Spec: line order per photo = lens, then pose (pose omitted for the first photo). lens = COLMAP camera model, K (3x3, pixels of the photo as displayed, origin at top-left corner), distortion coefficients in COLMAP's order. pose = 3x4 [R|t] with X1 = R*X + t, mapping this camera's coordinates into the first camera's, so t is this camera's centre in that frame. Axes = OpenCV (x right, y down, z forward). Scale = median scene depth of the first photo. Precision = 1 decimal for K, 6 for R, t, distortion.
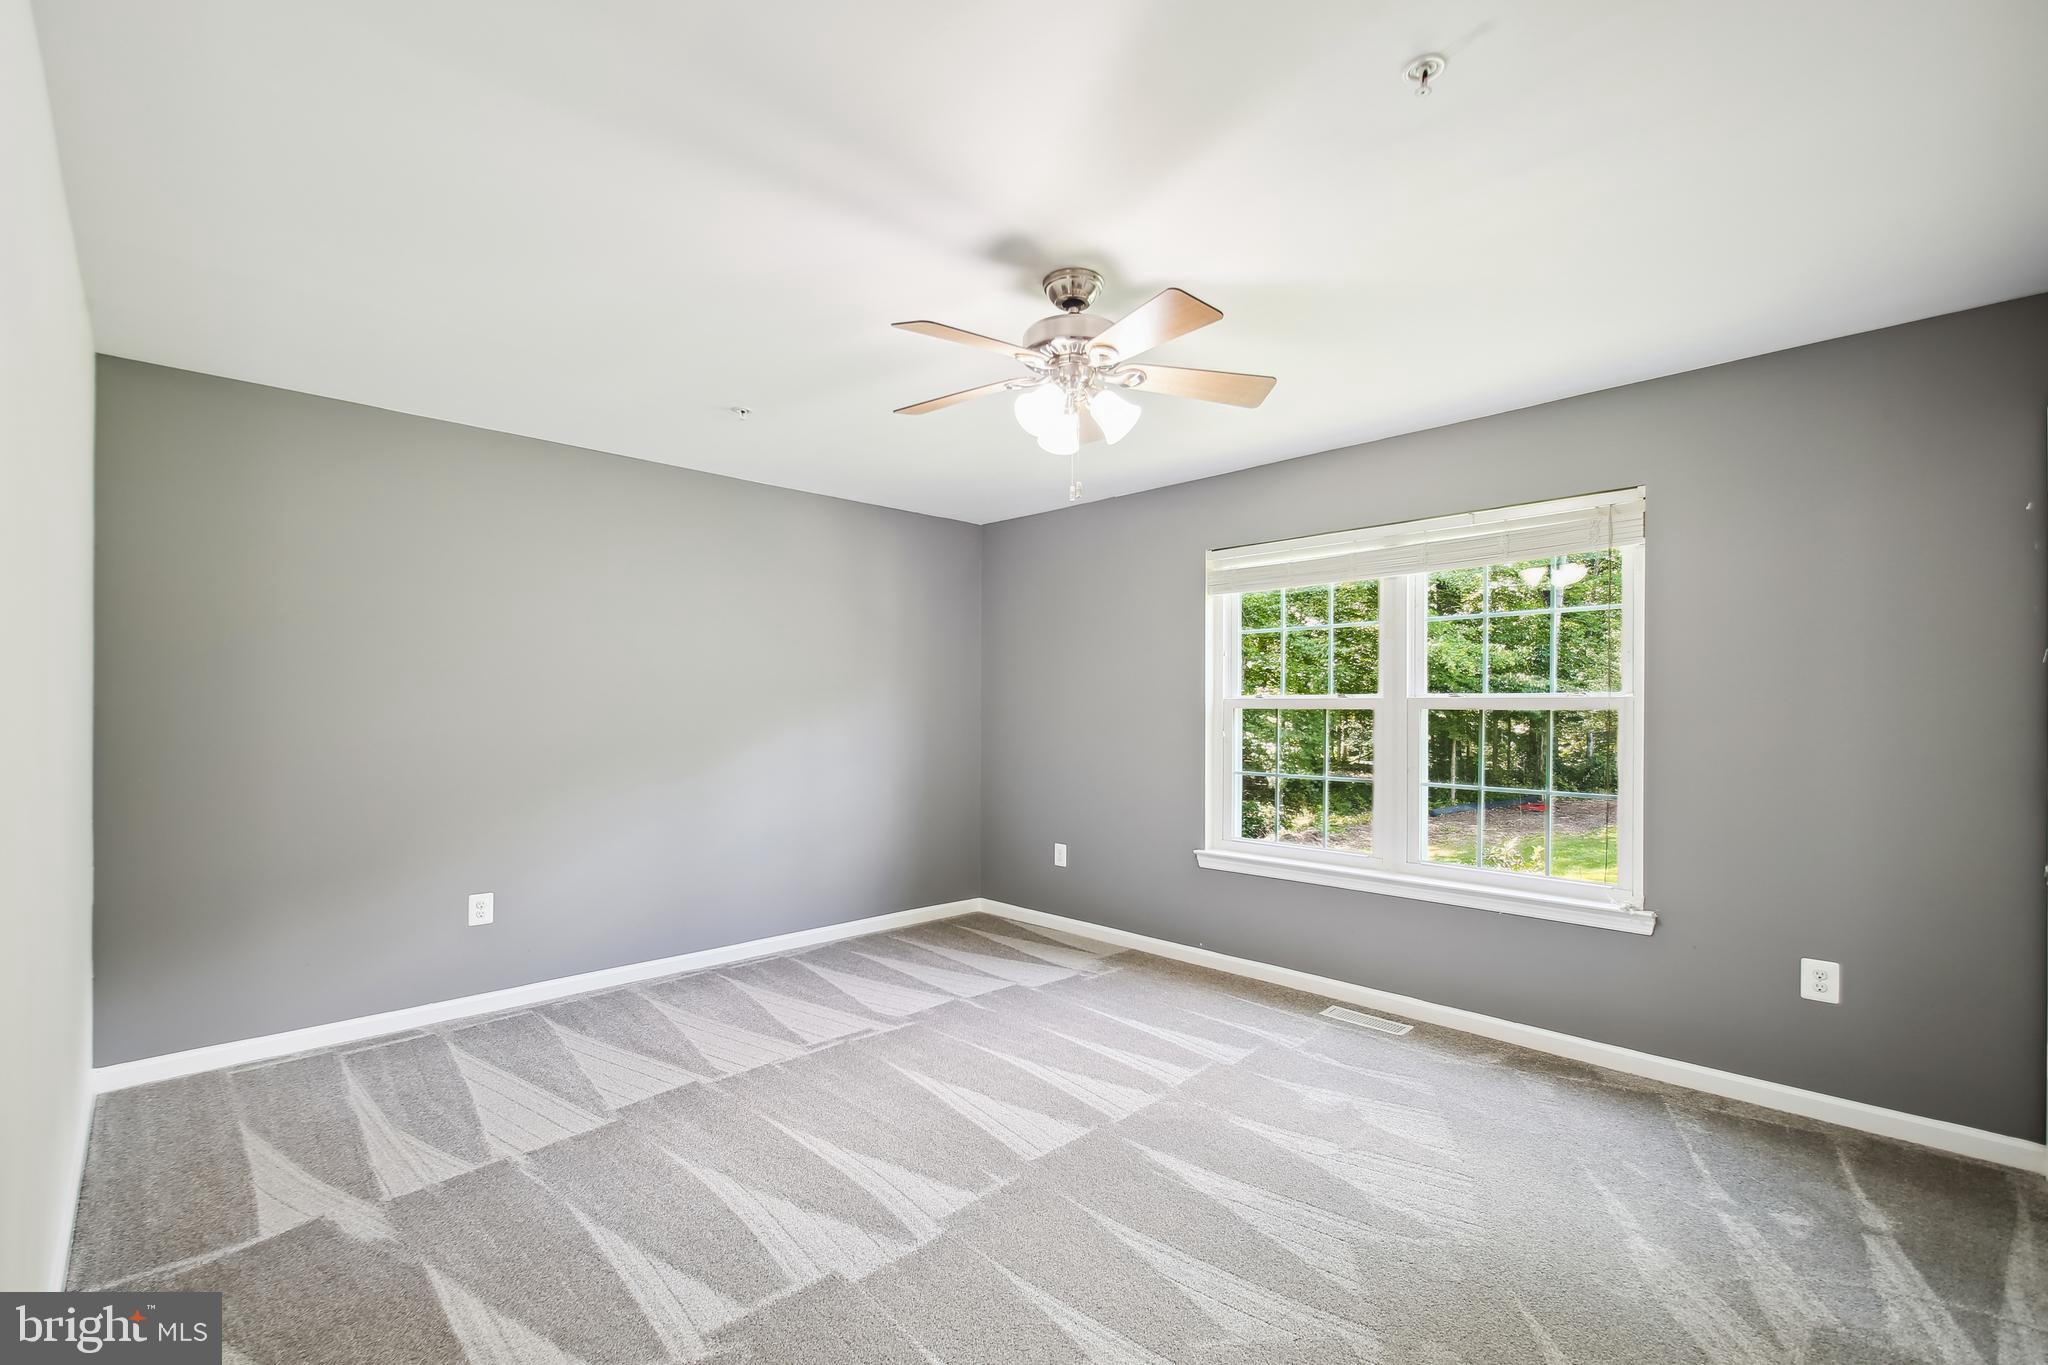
lens RADIAL K [[886.5, 0, 1019.3], [0, 886.5, 700.0], [0, 0, 1]] dist [-0.000968, -0.000635]
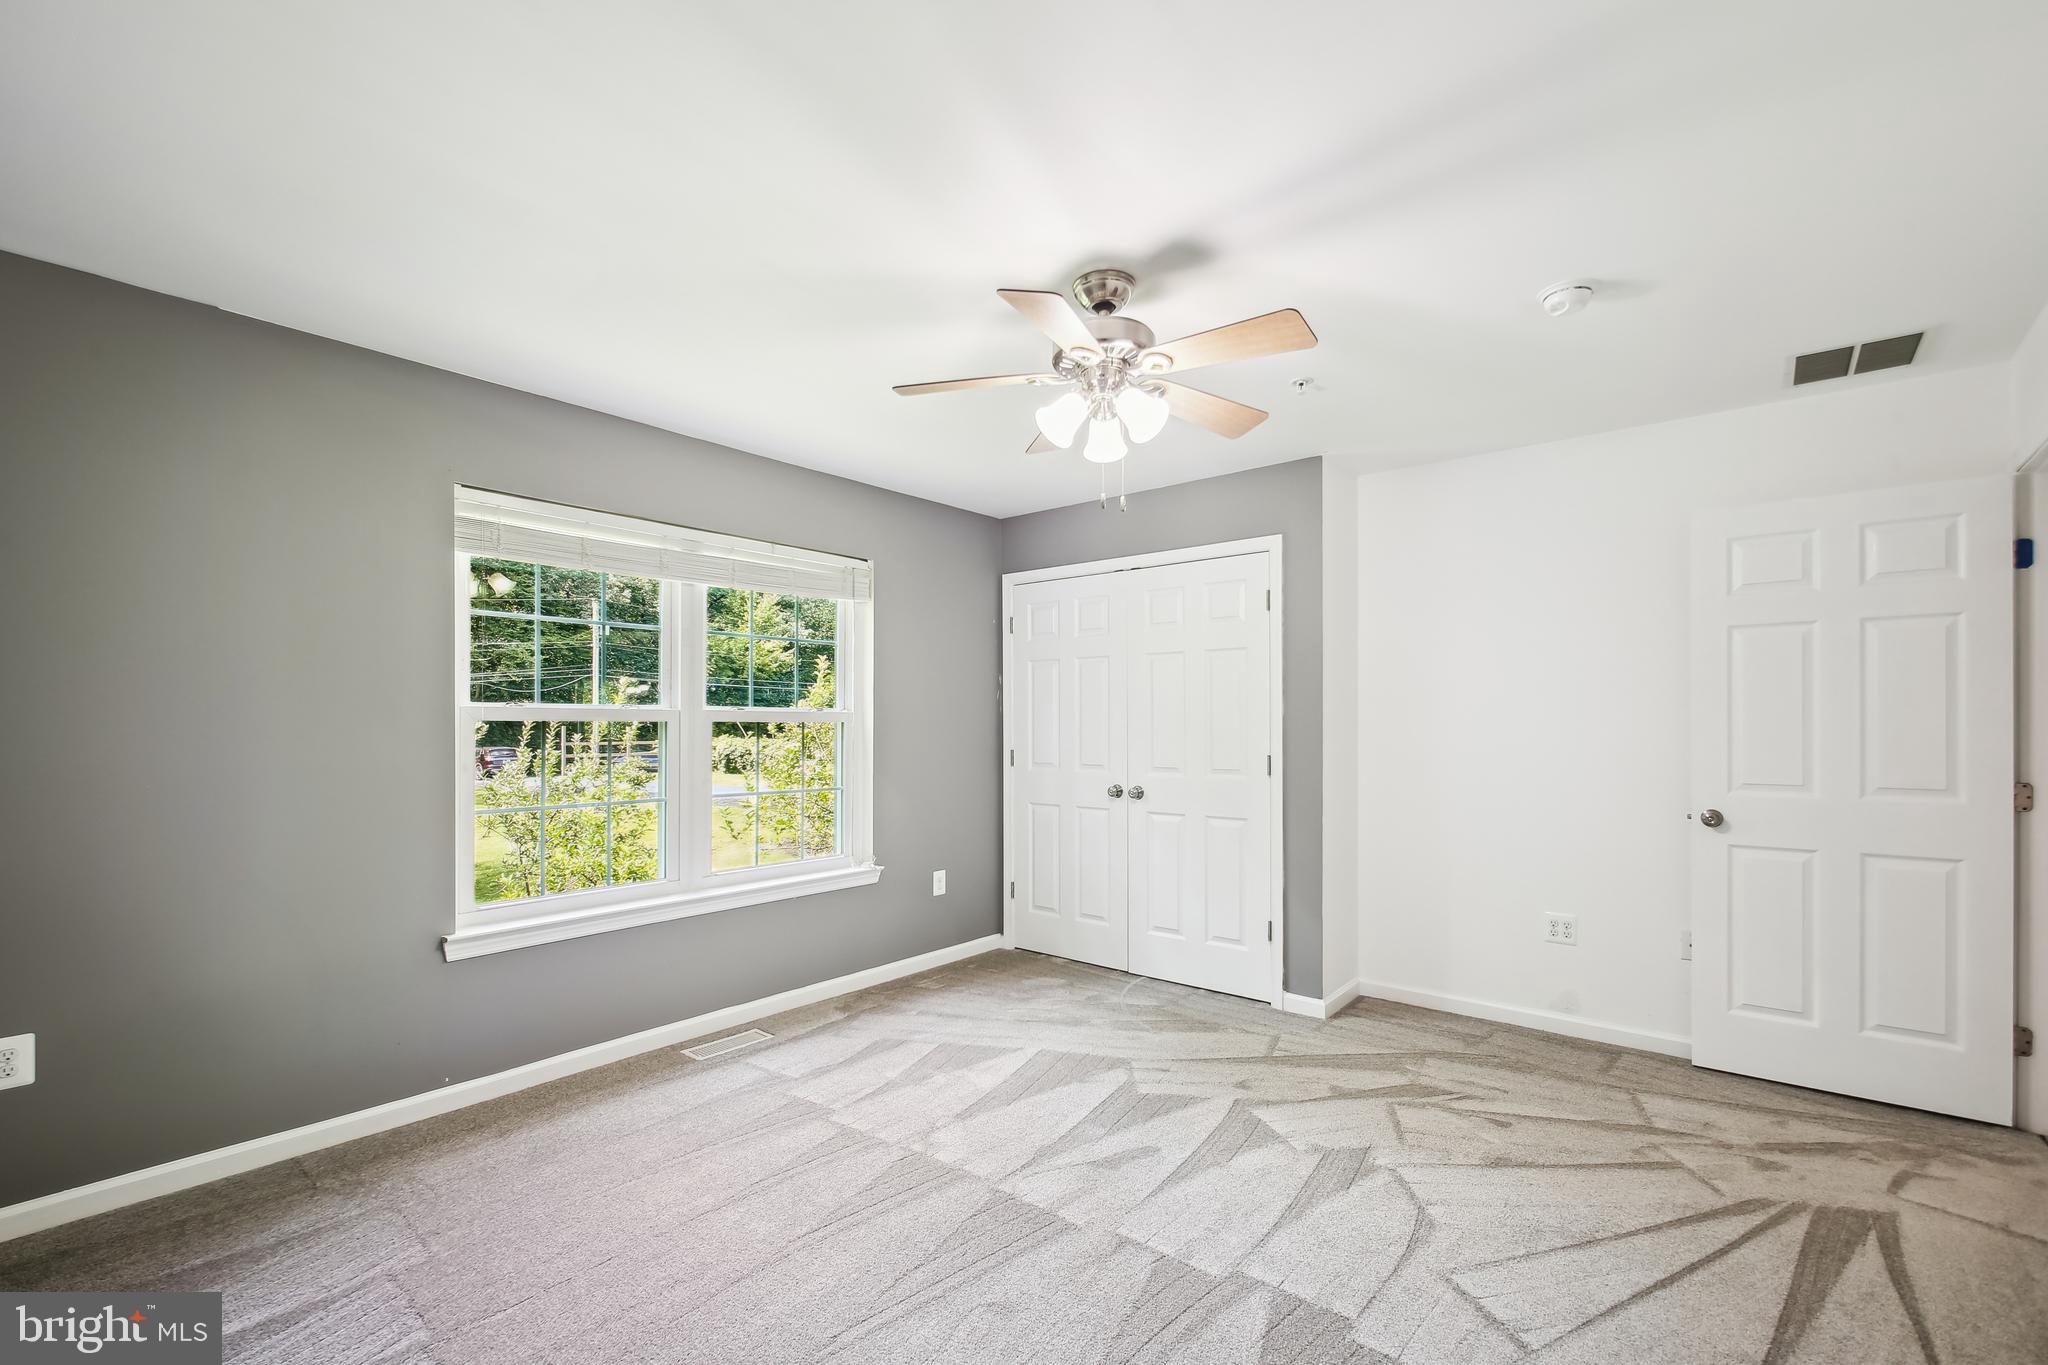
lens RADIAL K [[897.3, 0, 1027.2], [0, 897.3, 736.3], [0, 0, 1]] dist [0.000024, -0.000196]
pose [[-0.104676, -0.000299, 0.994506, -0.606555], [0.006980, 0.999975, 0.001036, 0.028412], [-0.994482, 0.007050, -0.104671, 0.769884]]
